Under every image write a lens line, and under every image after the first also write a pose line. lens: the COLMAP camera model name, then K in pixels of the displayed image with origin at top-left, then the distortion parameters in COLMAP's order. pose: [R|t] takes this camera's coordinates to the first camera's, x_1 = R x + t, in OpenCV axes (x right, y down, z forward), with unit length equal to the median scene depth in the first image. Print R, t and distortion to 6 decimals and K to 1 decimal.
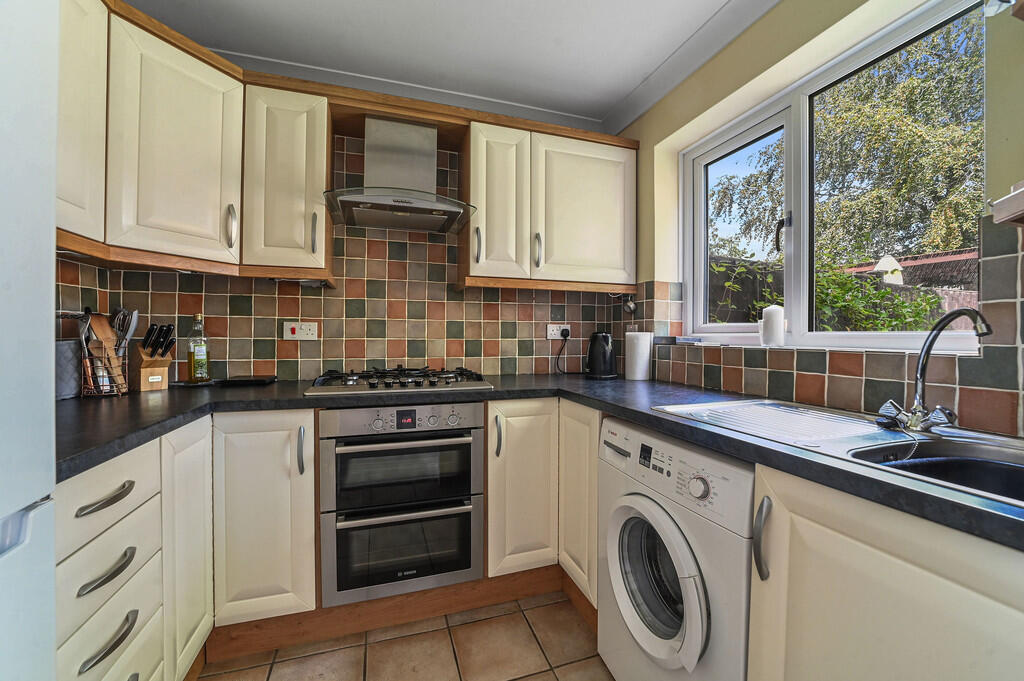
lens RADIAL K [[403.6, 0, 509.3], [0, 403.6, 333.5], [0, 0, 1]] dist [-0.013254, 0.000074]
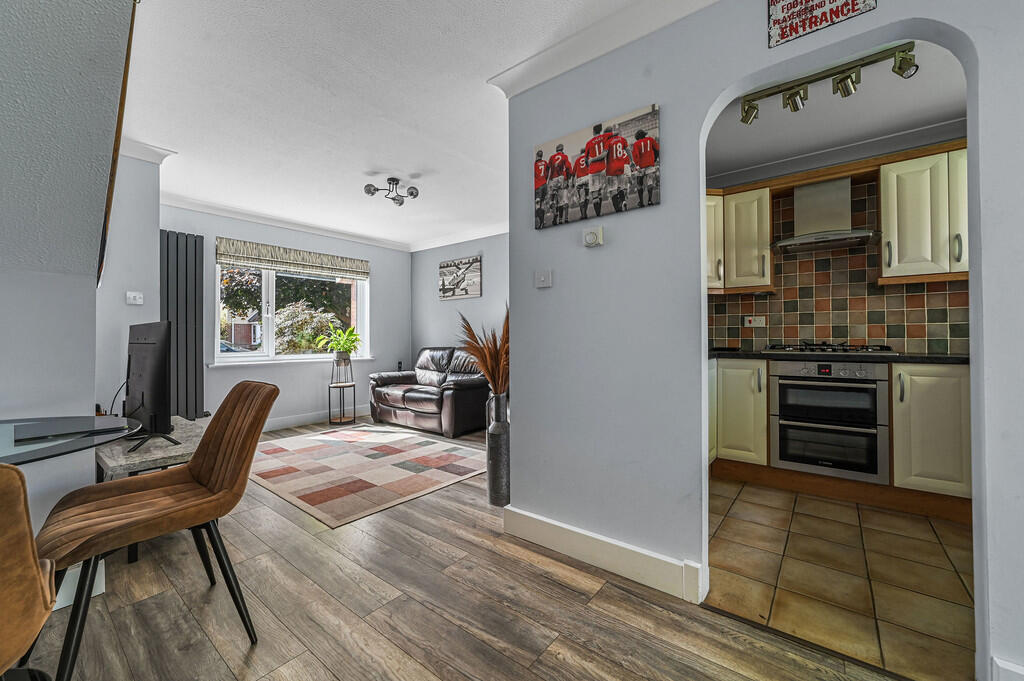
lens RADIAL K [[403.6, 0, 509.3], [0, 403.6, 333.5], [0, 0, 1]] dist [-0.013254, 0.000074]
pose [[0.549093, -0.013060, -0.835659, 0.375209], [0.008743, 0.999913, -0.009882, 0.058330], [0.835715, -0.001880, 0.549159, -0.909417]]
